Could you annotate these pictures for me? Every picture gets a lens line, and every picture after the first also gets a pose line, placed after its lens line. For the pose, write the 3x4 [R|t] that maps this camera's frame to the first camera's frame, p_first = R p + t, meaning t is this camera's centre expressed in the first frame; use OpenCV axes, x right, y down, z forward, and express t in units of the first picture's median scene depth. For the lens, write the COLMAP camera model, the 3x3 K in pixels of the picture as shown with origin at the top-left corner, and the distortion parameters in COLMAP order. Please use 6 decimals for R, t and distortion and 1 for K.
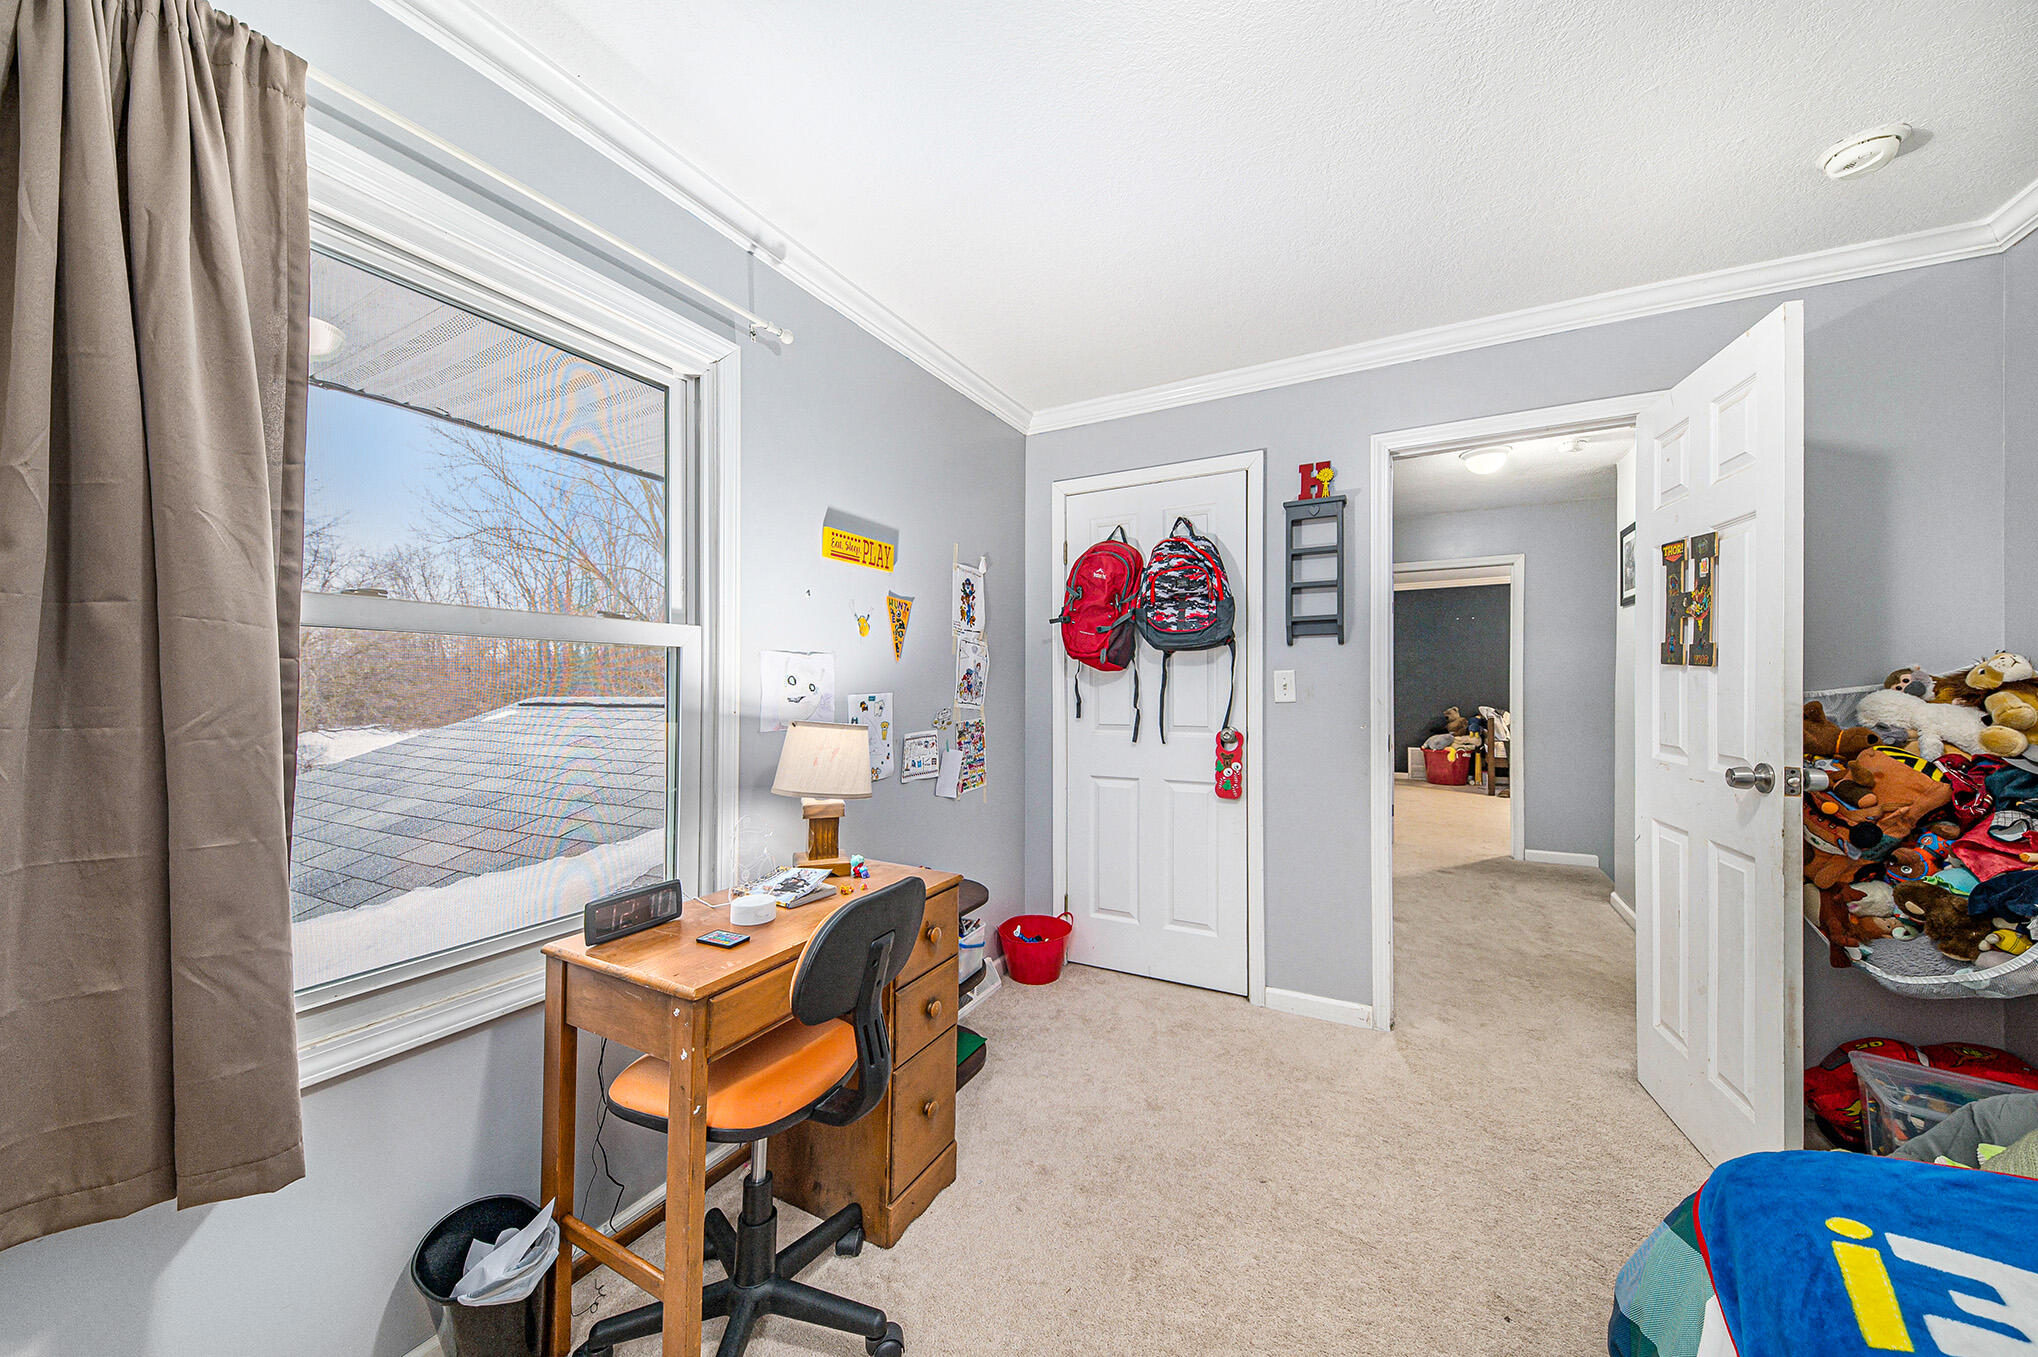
lens RADIAL K [[721.0, 0, 1005.6], [0, 721.0, 682.5], [0, 0, 1]] dist [0.004993, -0.000319]
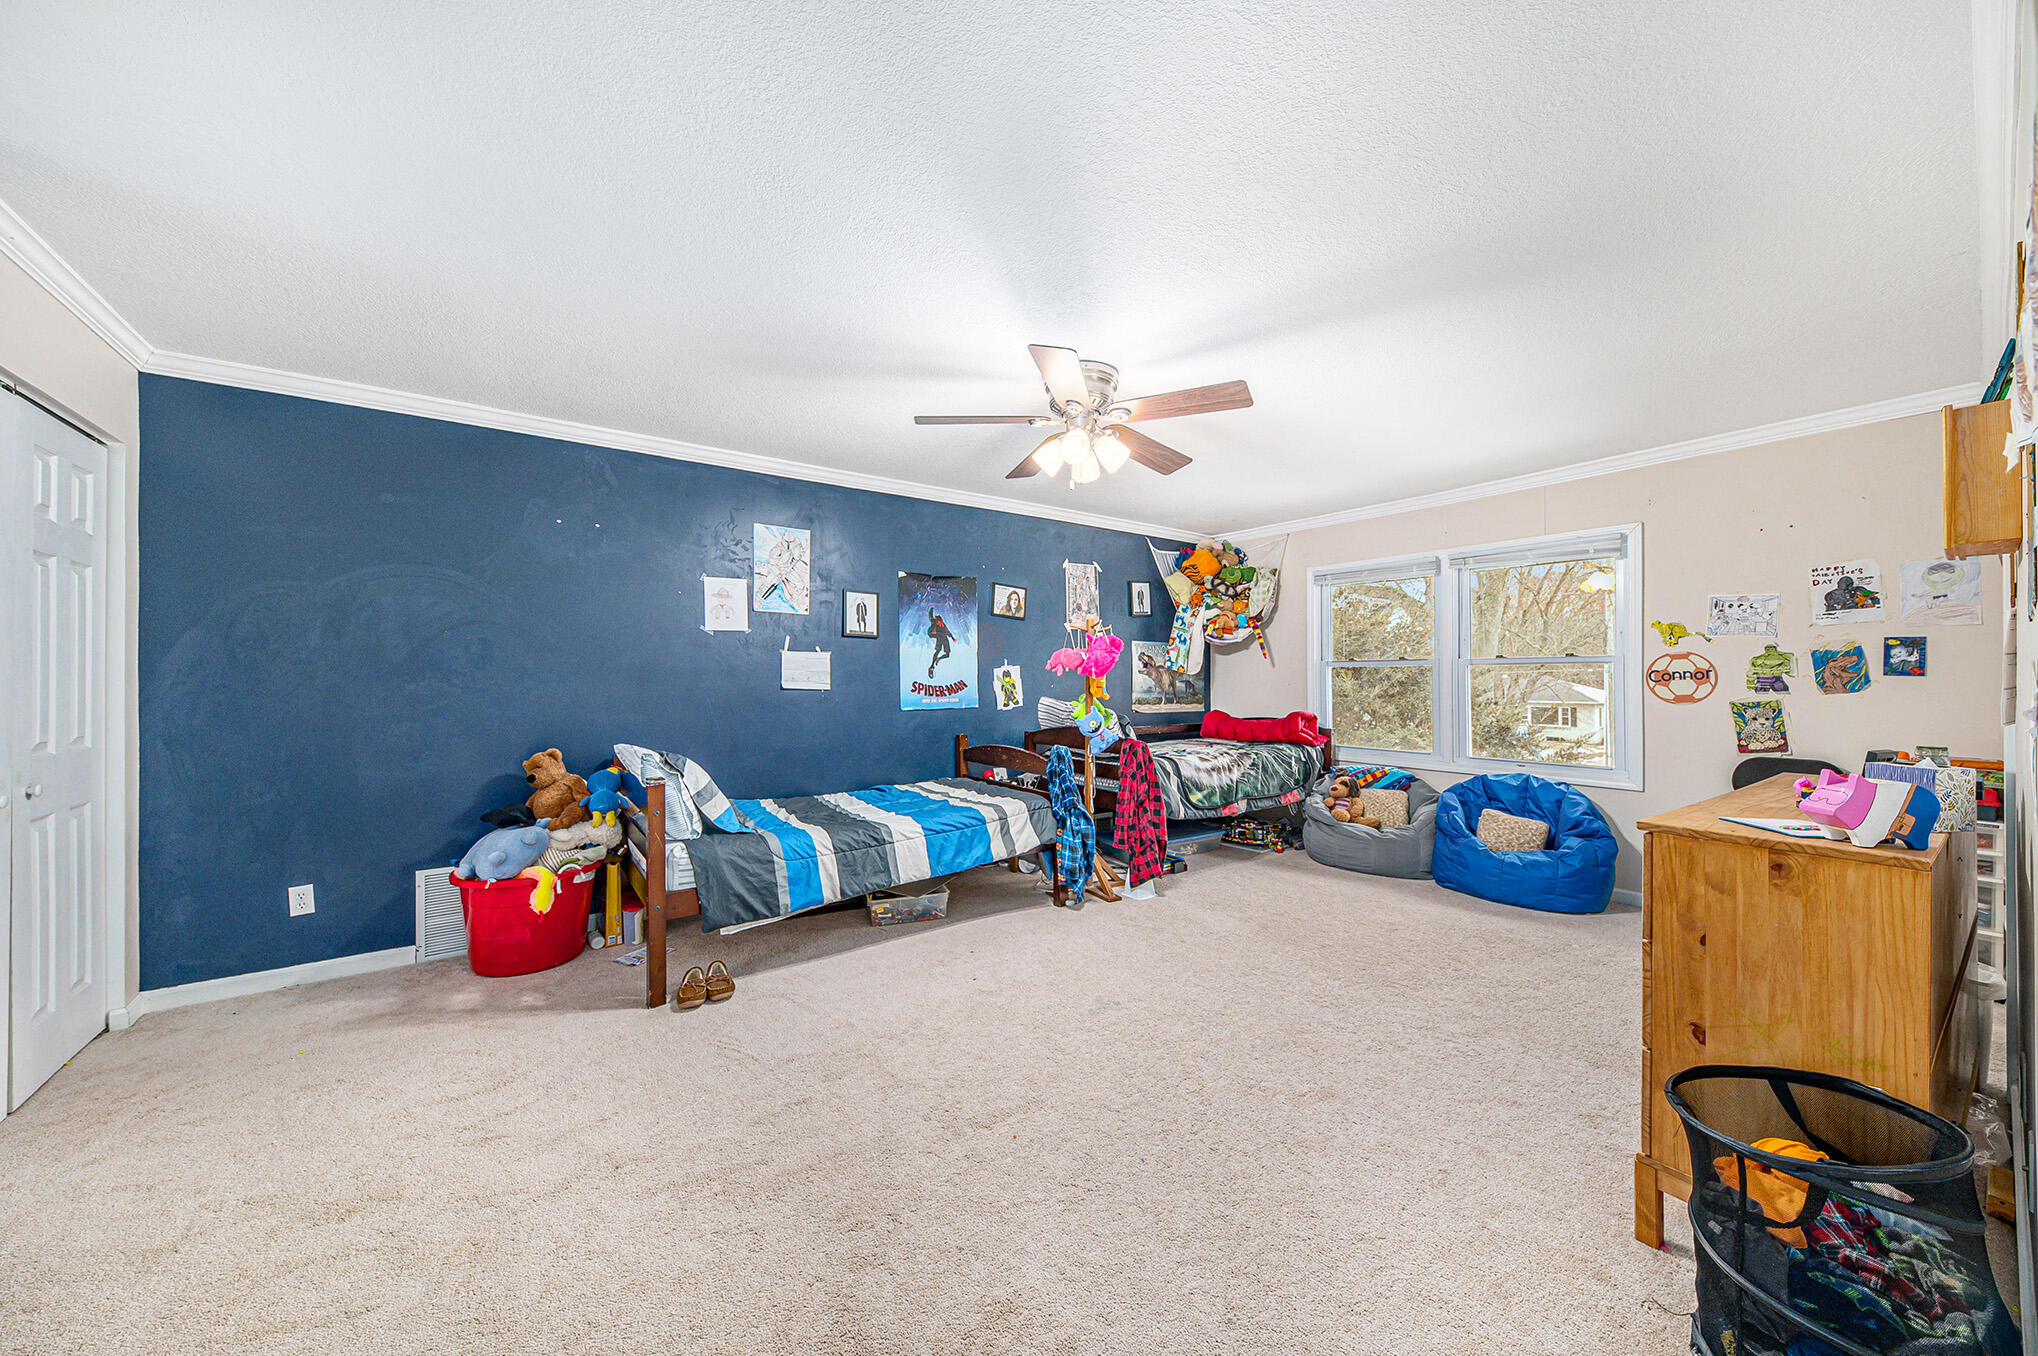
lens RADIAL K [[721.0, 0, 1009.0], [0, 721.0, 678.2], [0, 0, 1]] dist [0.004993, -0.000319]
pose [[0.449898, -0.001038, 0.893079, 0.403373], [0.003847, 0.999992, -0.000775, -0.000208], [-0.893071, 0.003784, 0.449899, 0.635431]]
